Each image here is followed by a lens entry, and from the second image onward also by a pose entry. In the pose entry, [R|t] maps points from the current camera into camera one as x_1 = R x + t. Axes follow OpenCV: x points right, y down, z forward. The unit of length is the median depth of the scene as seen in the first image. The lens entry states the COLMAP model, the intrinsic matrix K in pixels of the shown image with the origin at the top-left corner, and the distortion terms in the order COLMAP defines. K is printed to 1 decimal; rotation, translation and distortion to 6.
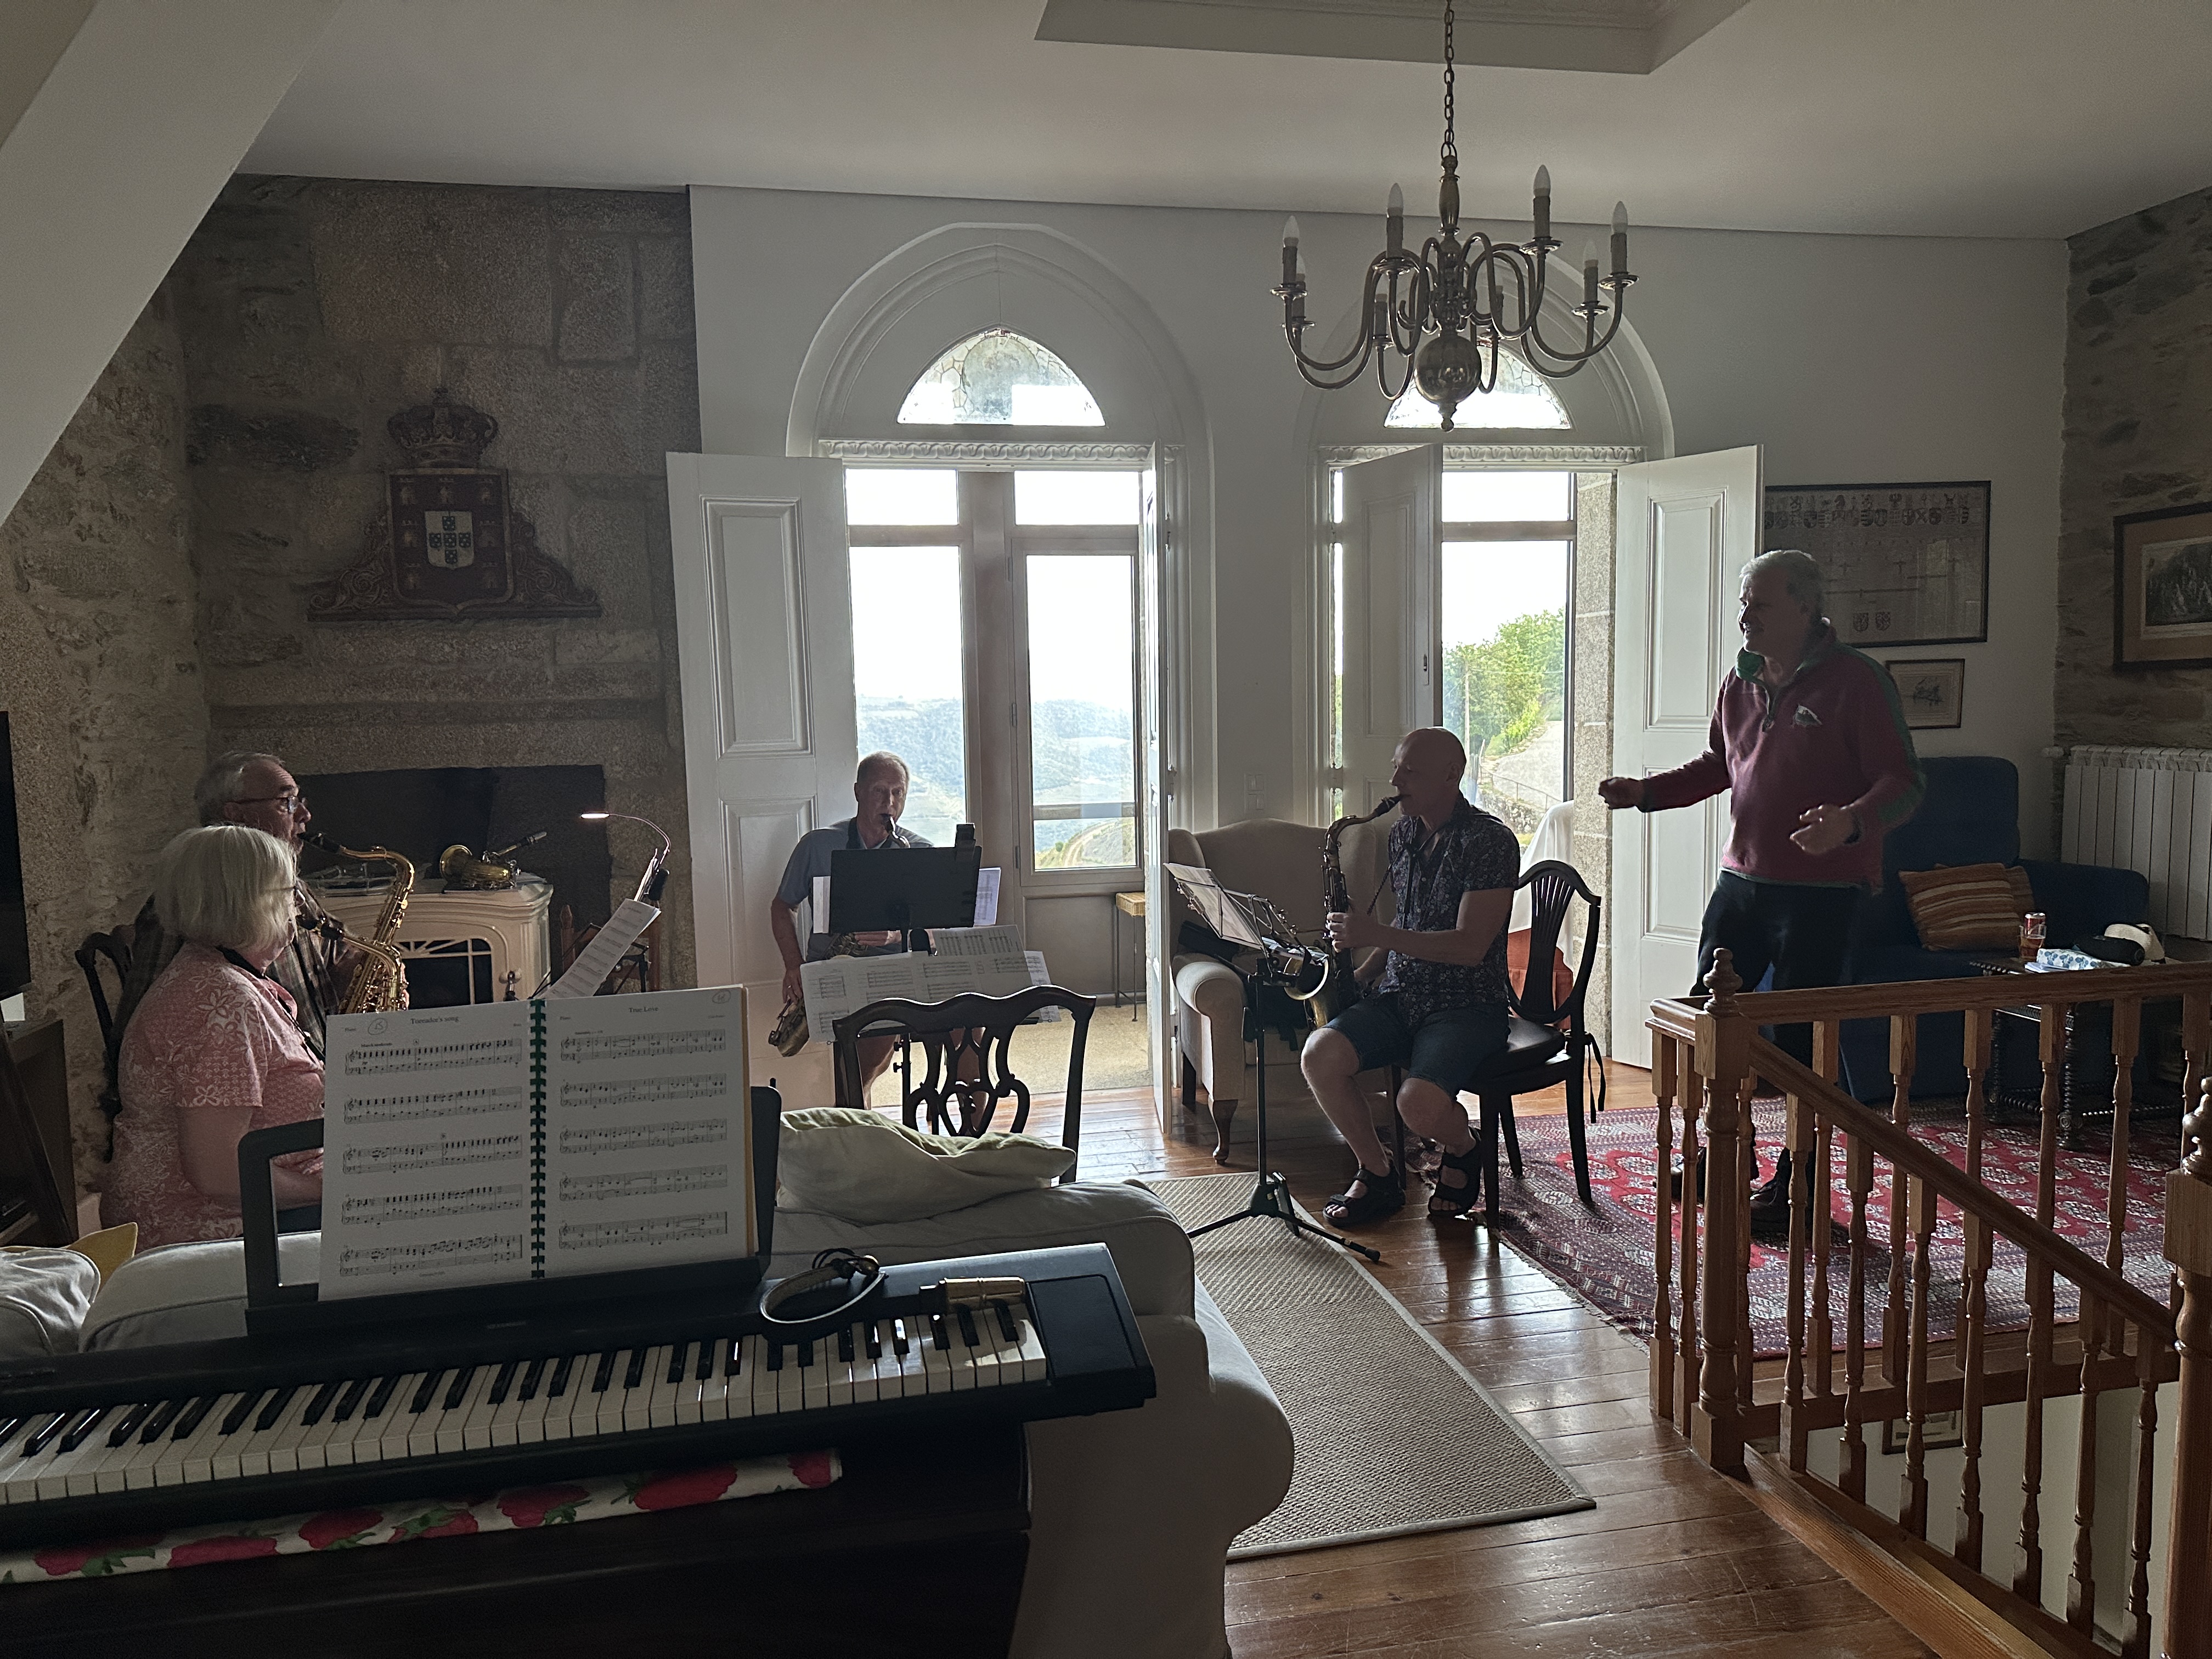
lens RADIAL K [[1556.4, 0, 1115.1], [0, 1556.4, 833.4], [0, 0, 1]] dist [-0.006002, -0.010061]
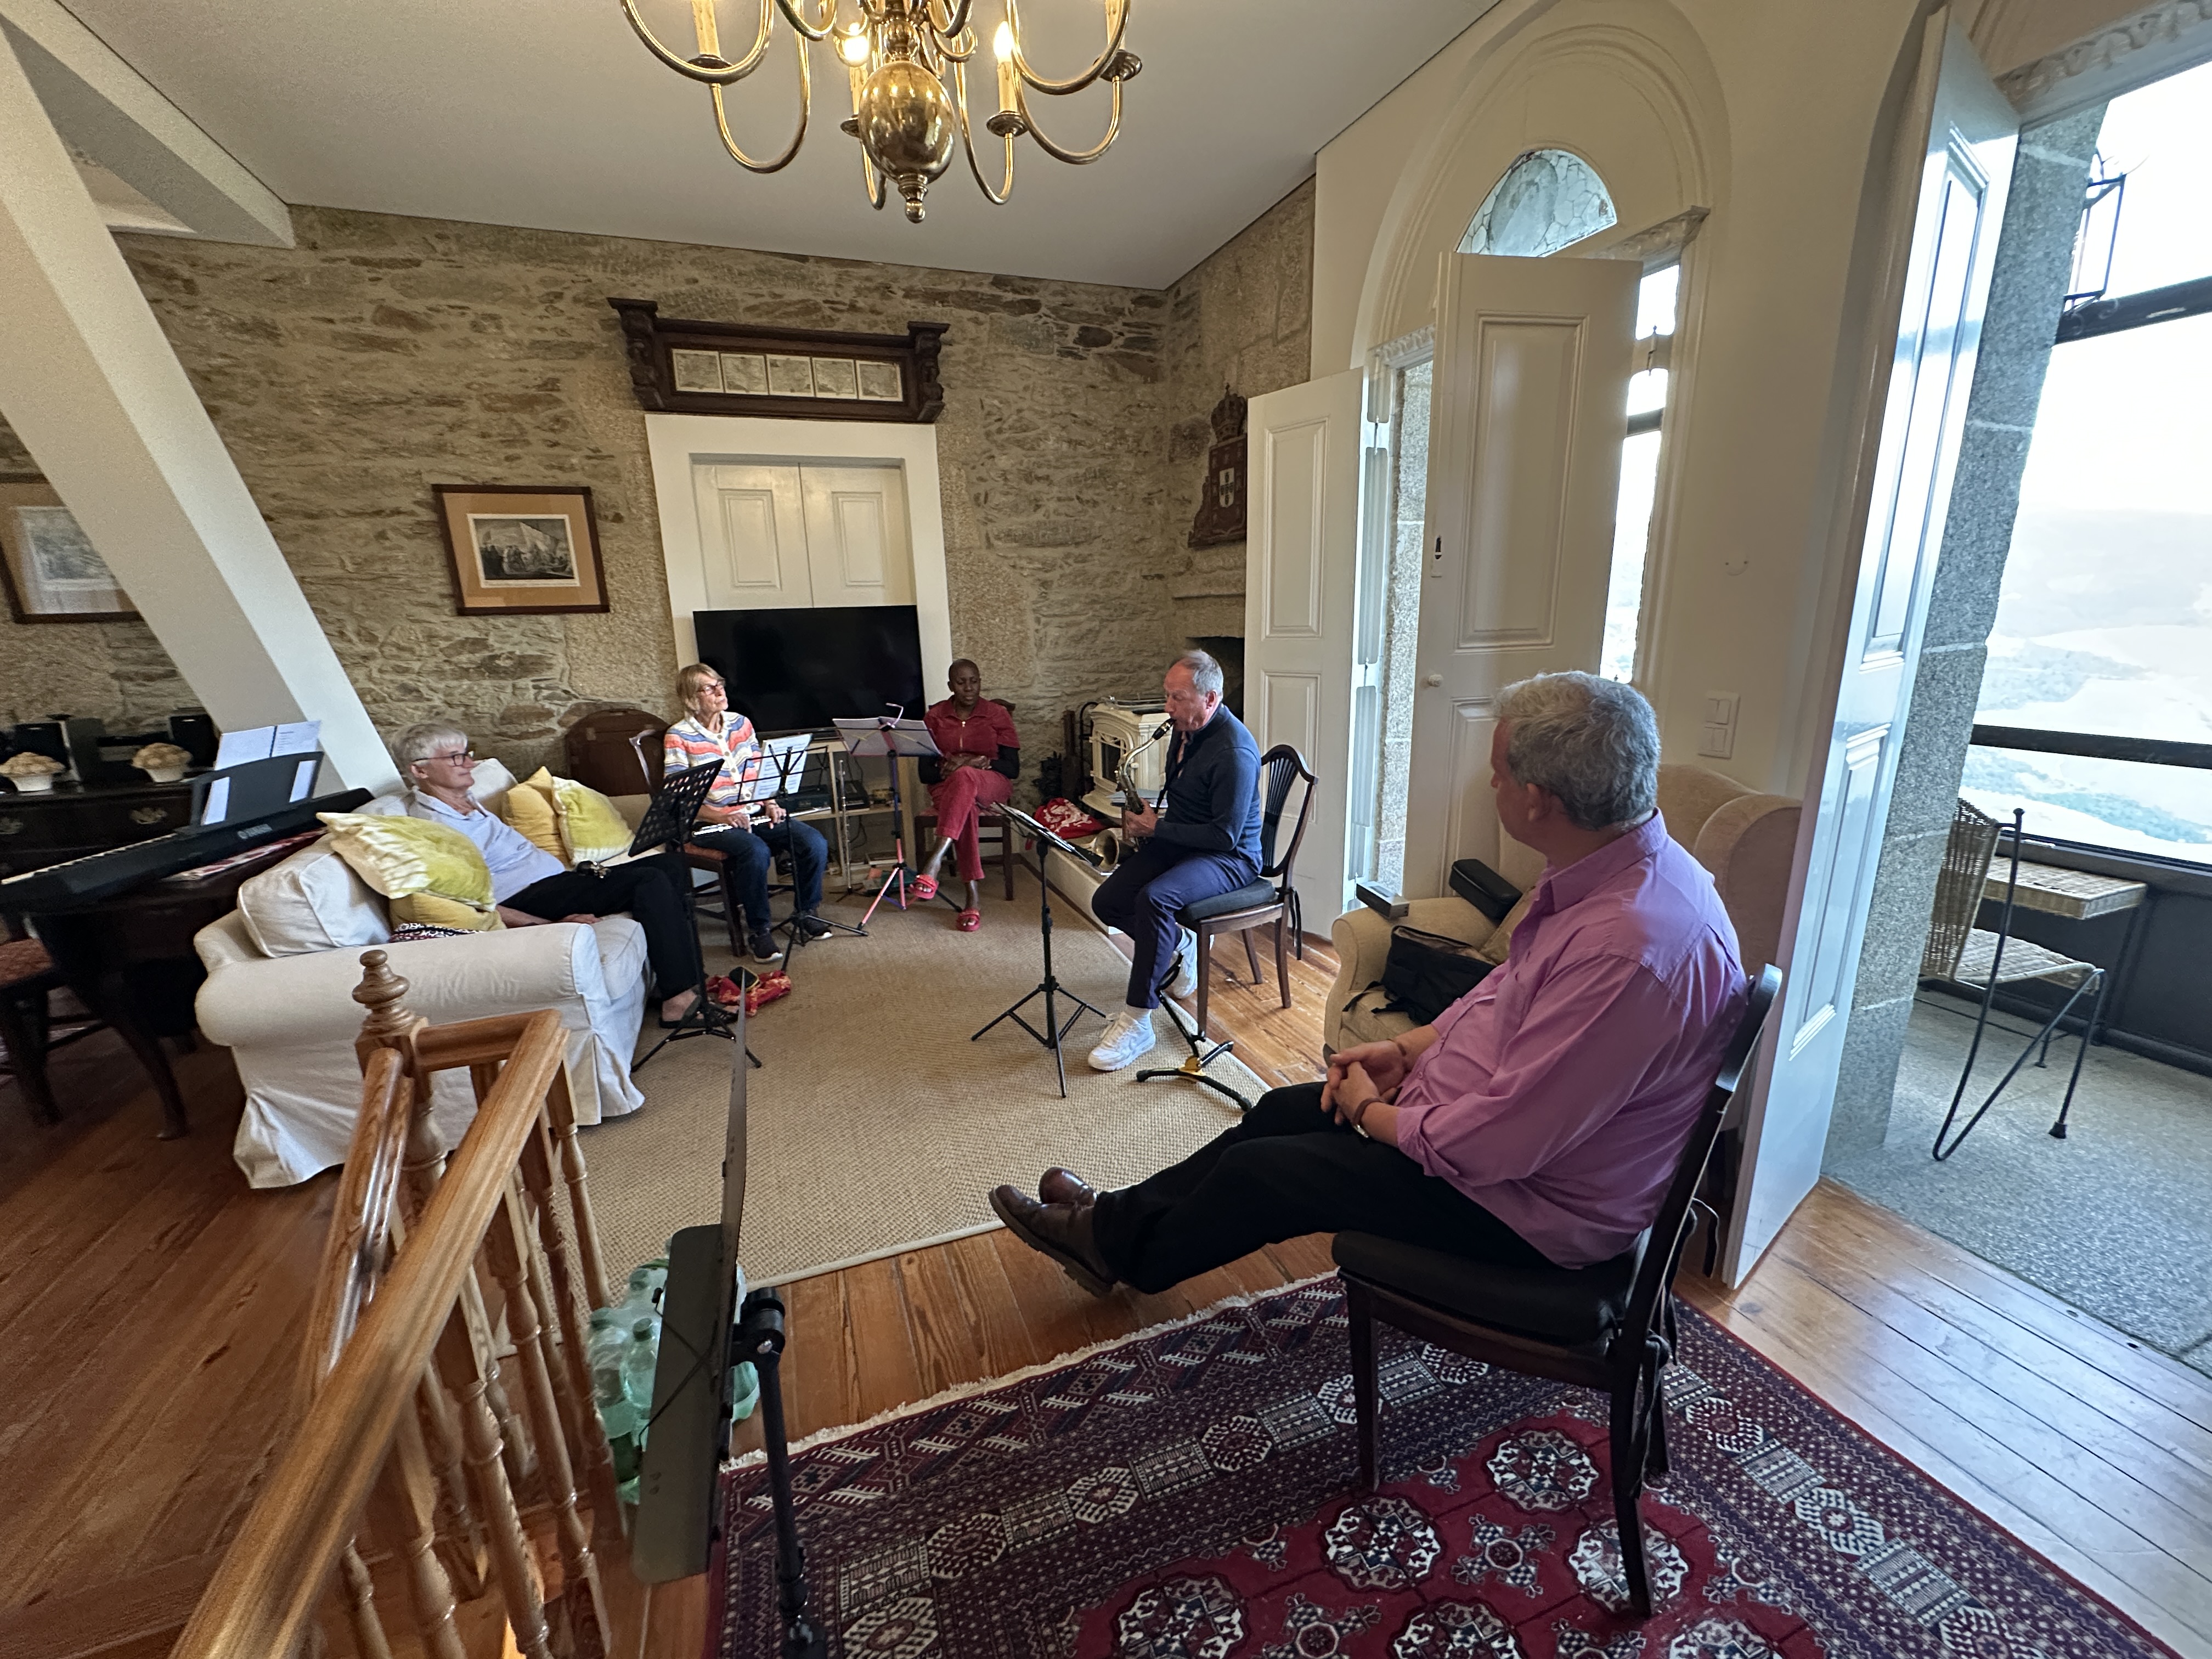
lens RADIAL K [[888.0, 0, 1108.1], [0, 888.0, 828.1], [0, 0, 1]] dist [-0.000539, 0.000351]
pose [[0.154051, 0.250128, -0.955879, 0.494202], [-0.063695, 0.967929, 0.243016, -0.066997], [0.986008, 0.023448, 0.165042, 0.740877]]
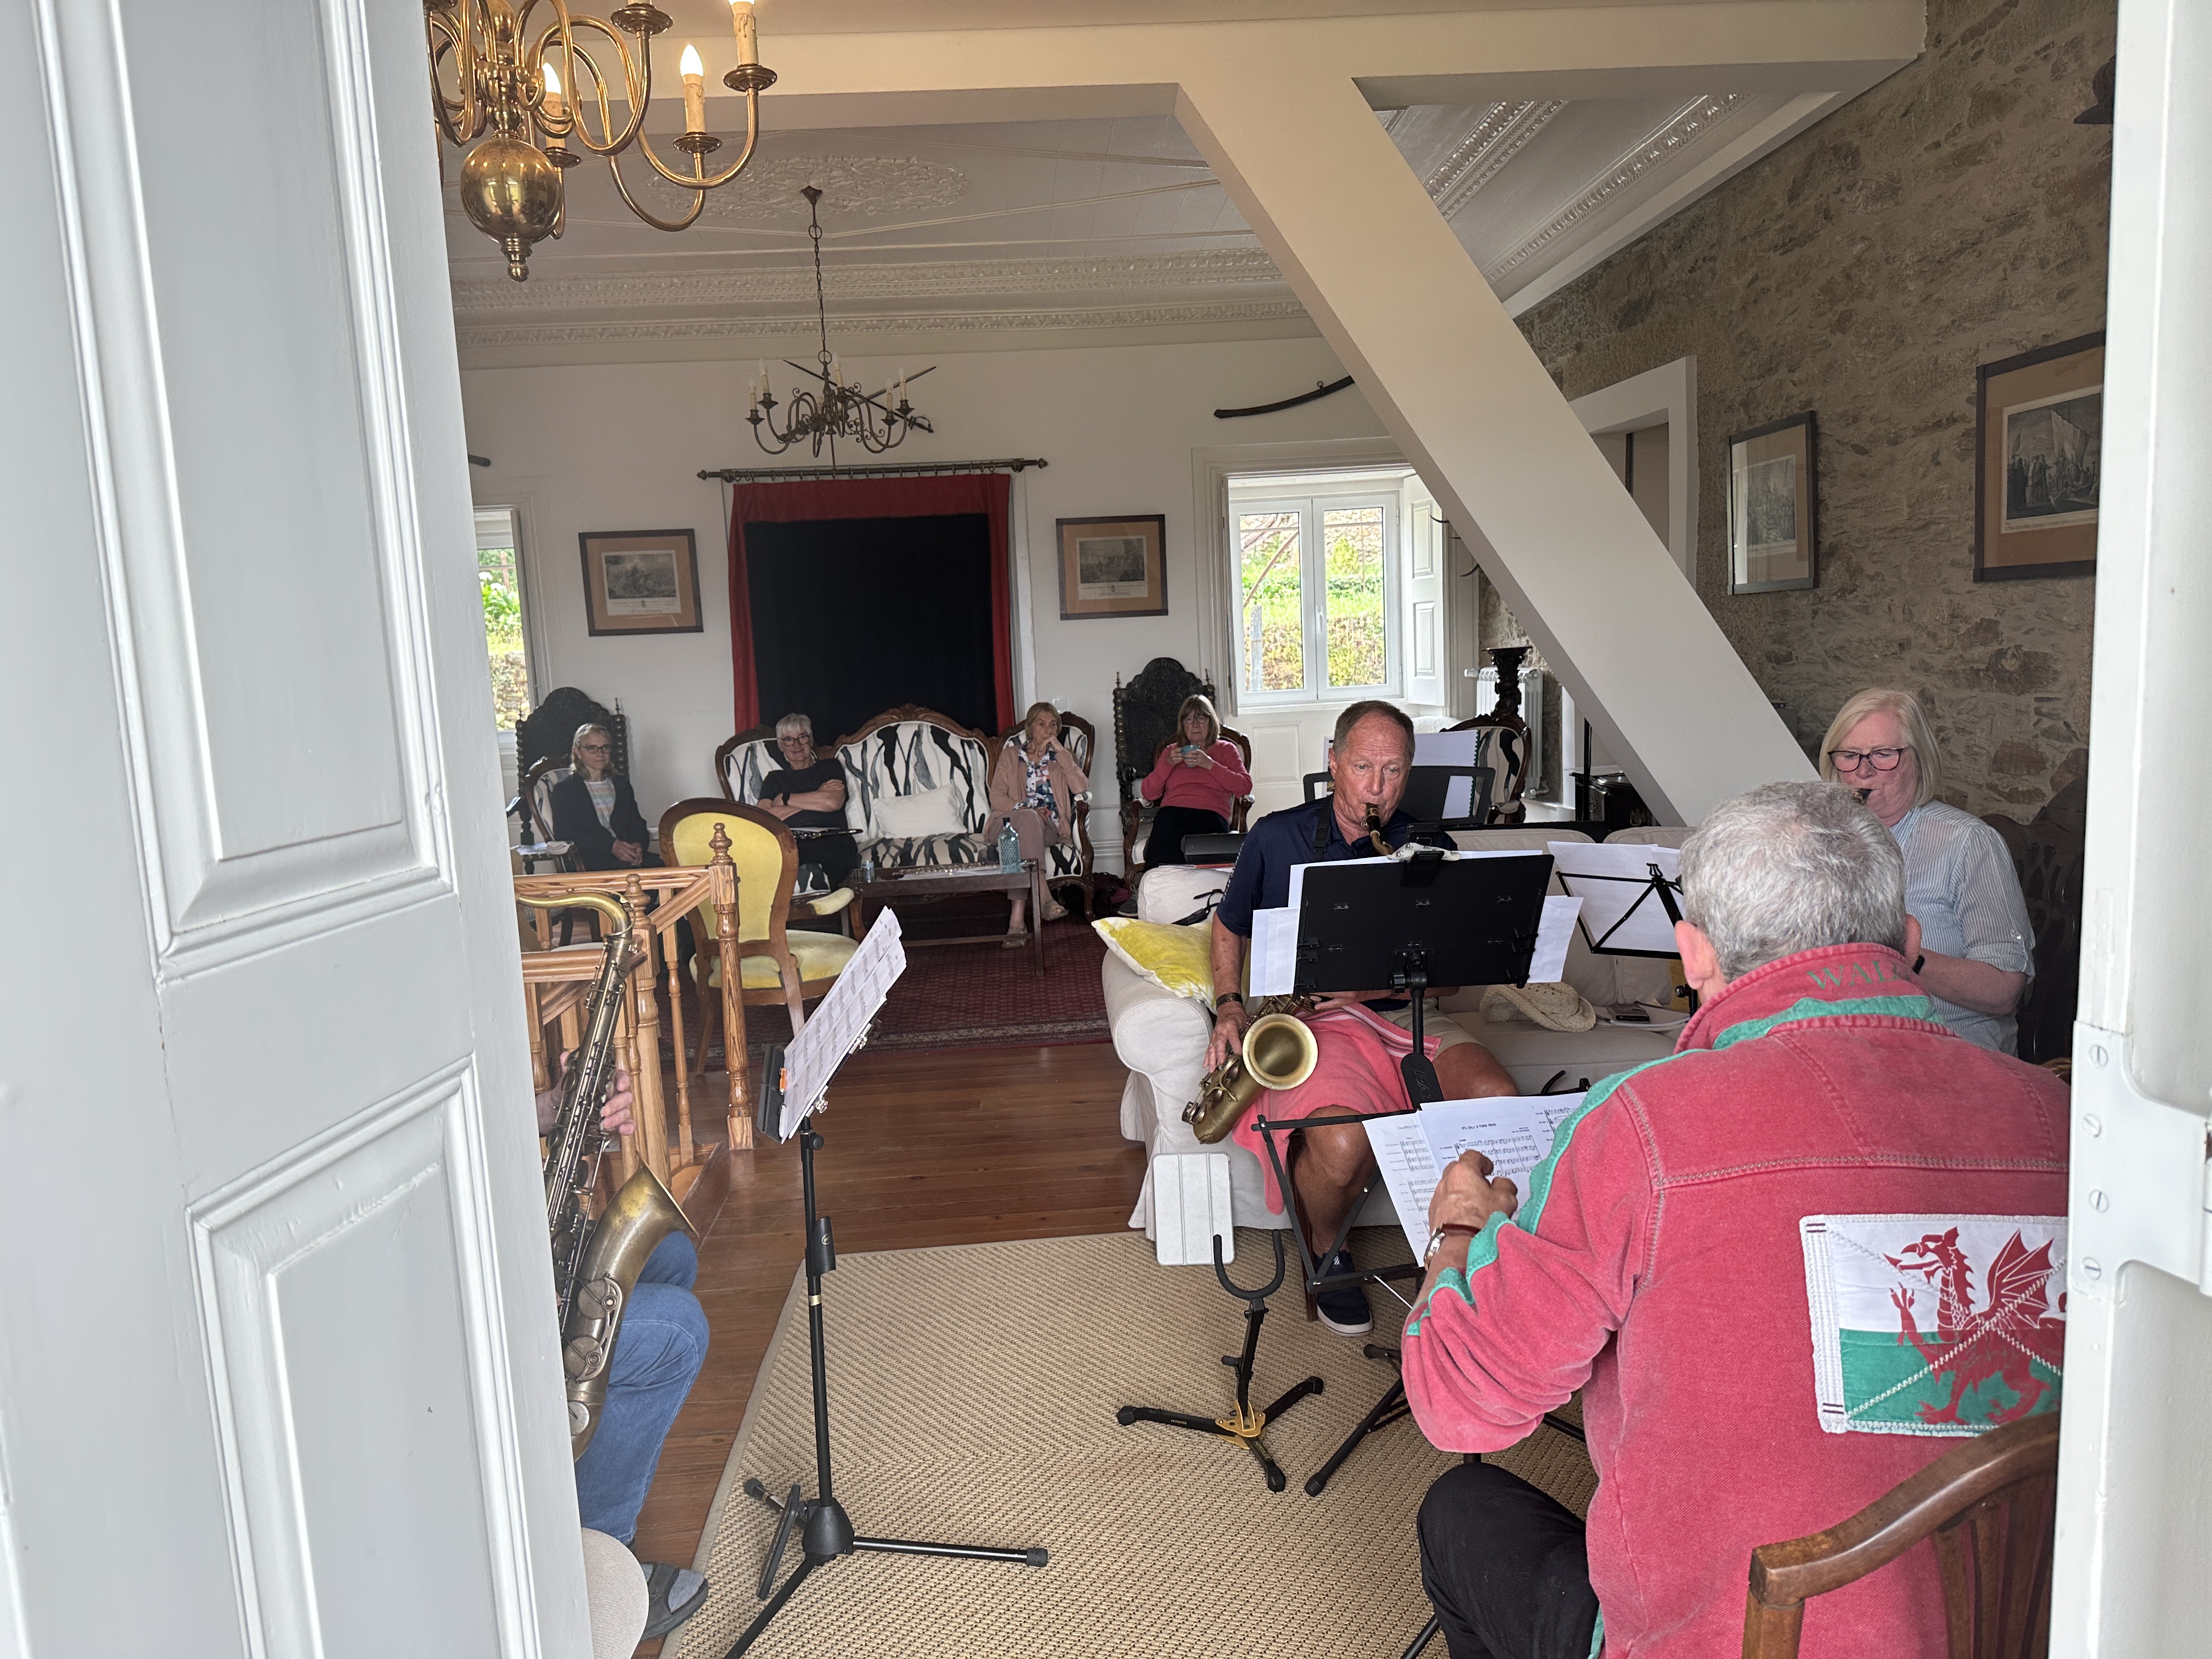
lens RADIAL K [[1556.4, 0, 1105.1], [0, 1556.4, 831.1], [0, 0, 1]] dist [-0.006002, -0.010061]
pose [[-0.986199, 0.052464, 0.157033, -0.085395], [0.084554, 0.975049, 0.205254, -0.100193], [-0.142346, 0.215699, -0.966029, 1.189312]]
